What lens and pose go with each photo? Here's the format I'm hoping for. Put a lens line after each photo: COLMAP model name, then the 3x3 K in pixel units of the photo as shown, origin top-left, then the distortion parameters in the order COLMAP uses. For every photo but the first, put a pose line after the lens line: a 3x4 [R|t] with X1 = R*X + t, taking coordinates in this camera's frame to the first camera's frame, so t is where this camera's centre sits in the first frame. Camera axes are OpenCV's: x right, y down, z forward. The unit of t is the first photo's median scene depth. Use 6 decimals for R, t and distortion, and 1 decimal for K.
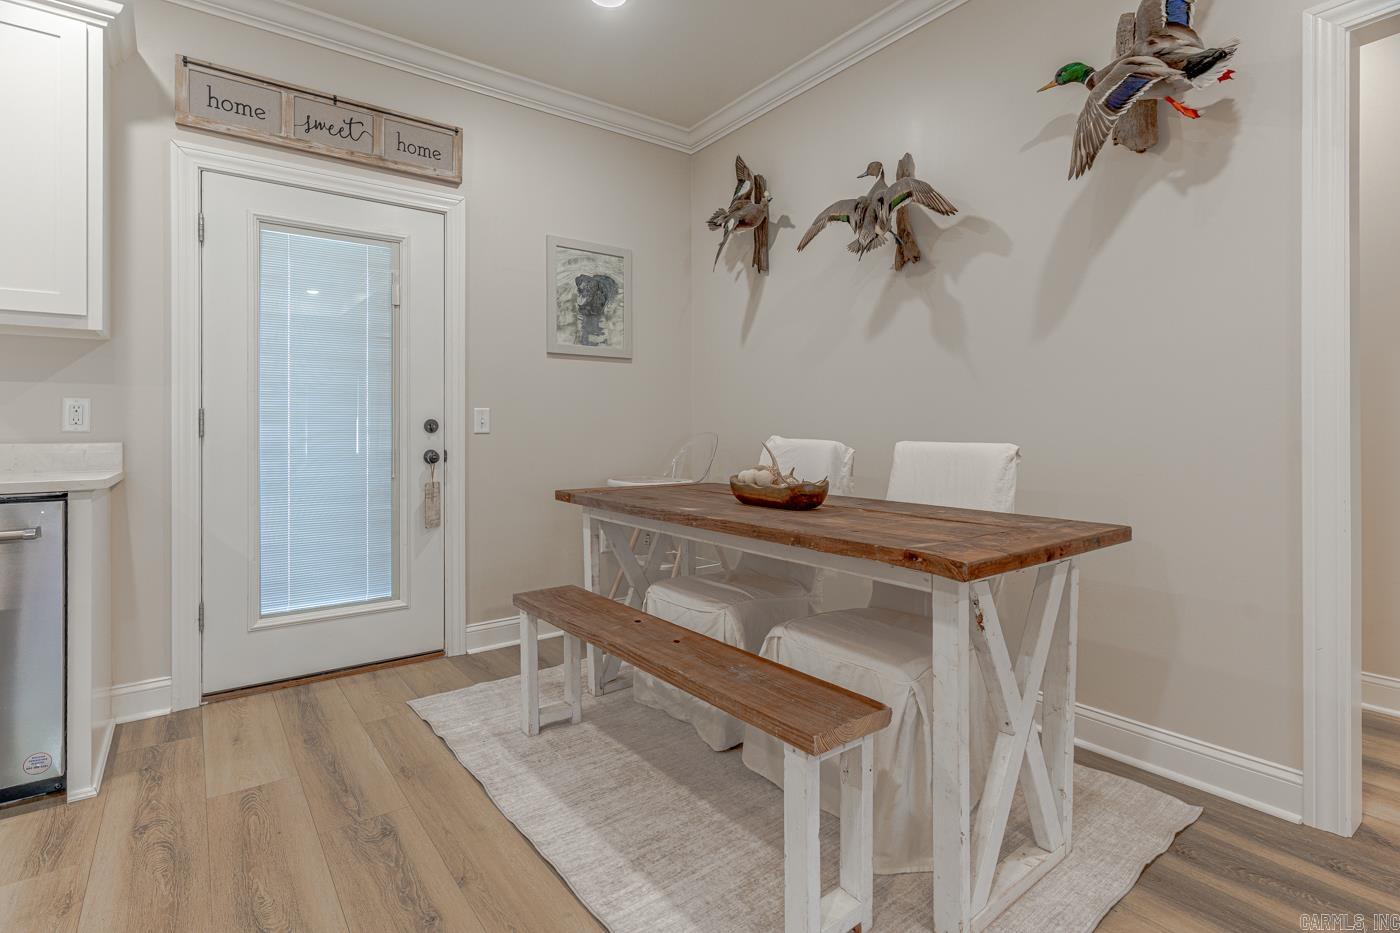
lens RADIAL K [[678.3, 0, 690.1], [0, 678.3, 429.4], [0, 0, 1]] dist [0.000780, 0.000619]
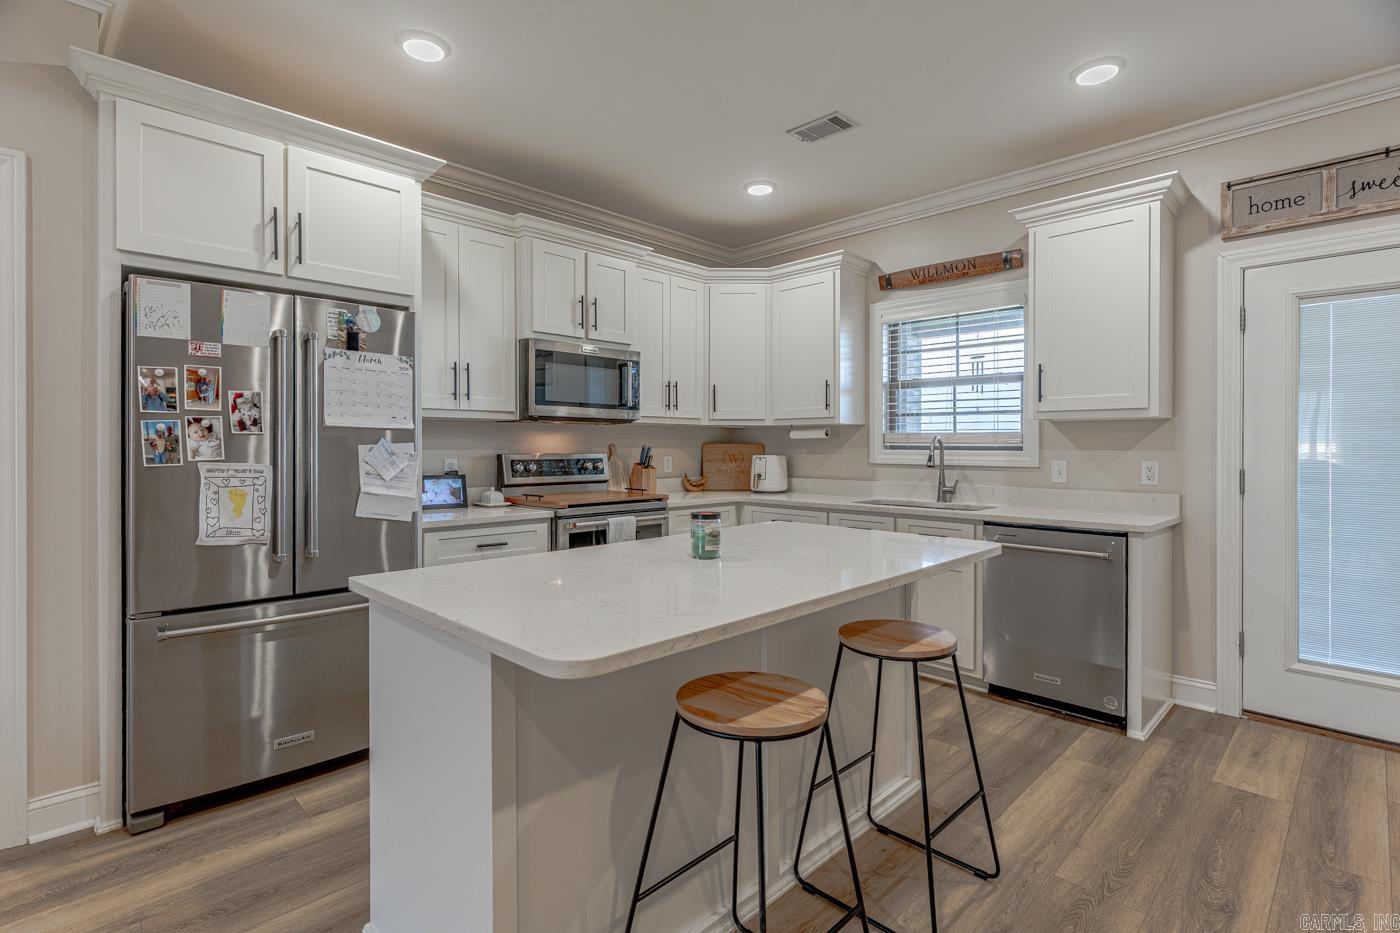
lens RADIAL K [[673.4, 0, 693.1], [0, 673.4, 445.5], [0, 0, 1]] dist [0.001392, 0.000546]
pose [[0.144261, 0.004401, -0.989530, 0.308248], [0.000081, 0.999990, 0.004460, -0.076944], [0.989540, -0.000724, 0.144259, -0.125940]]
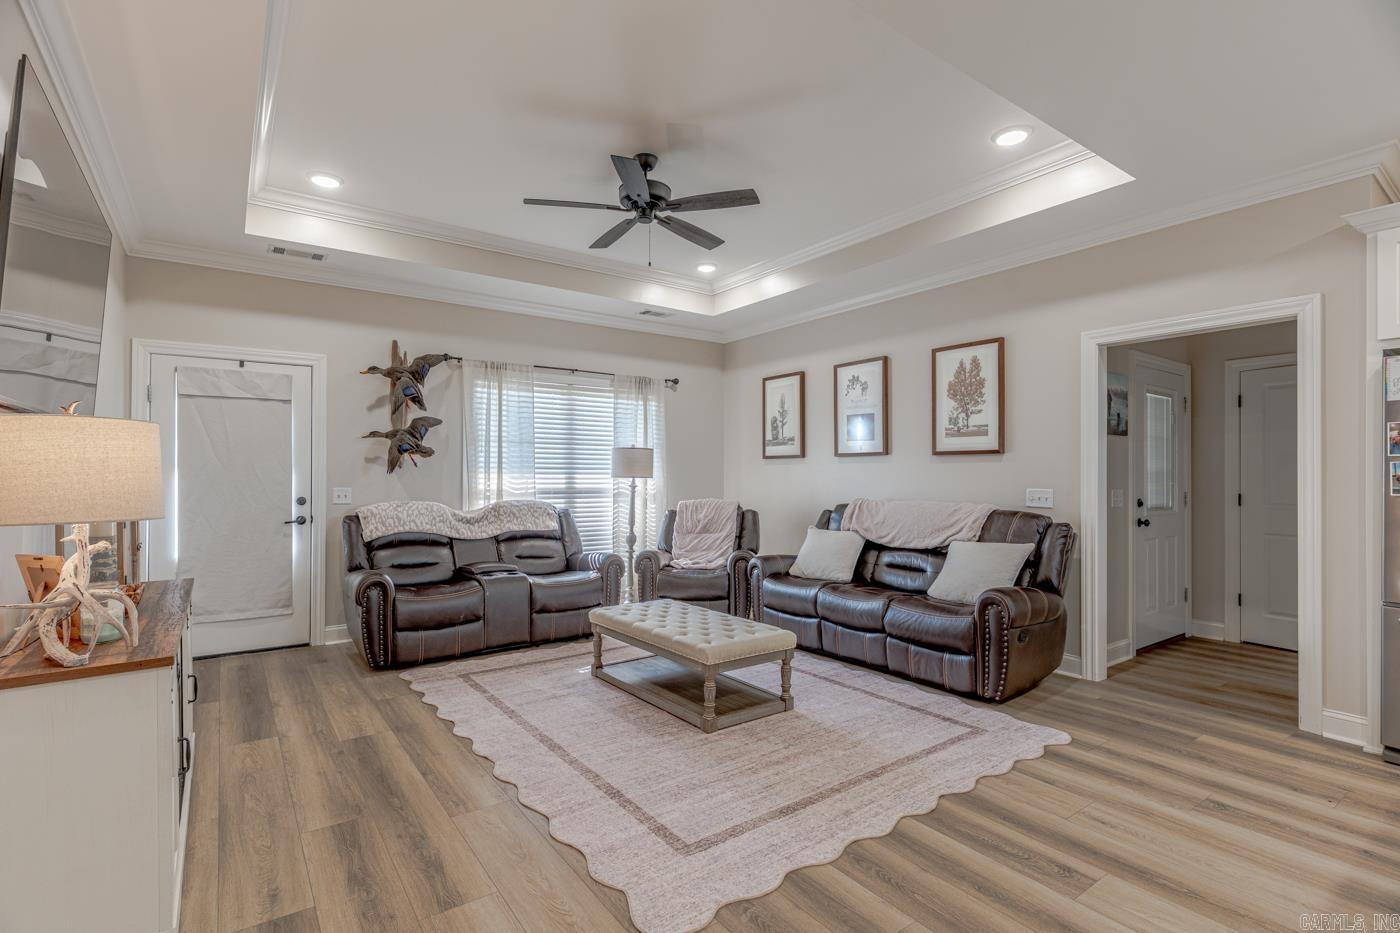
lens RADIAL K [[663.1, 0, 694.2], [0, 663.1, 470.1], [0, 0, 1]] dist [-0.001324, -0.000134]
pose [[-0.999931, -0.000415, 0.011775, 0.544894], [-0.000518, 0.999962, -0.008758, -0.080066], [-0.011771, -0.008763, -0.999892, 0.436673]]
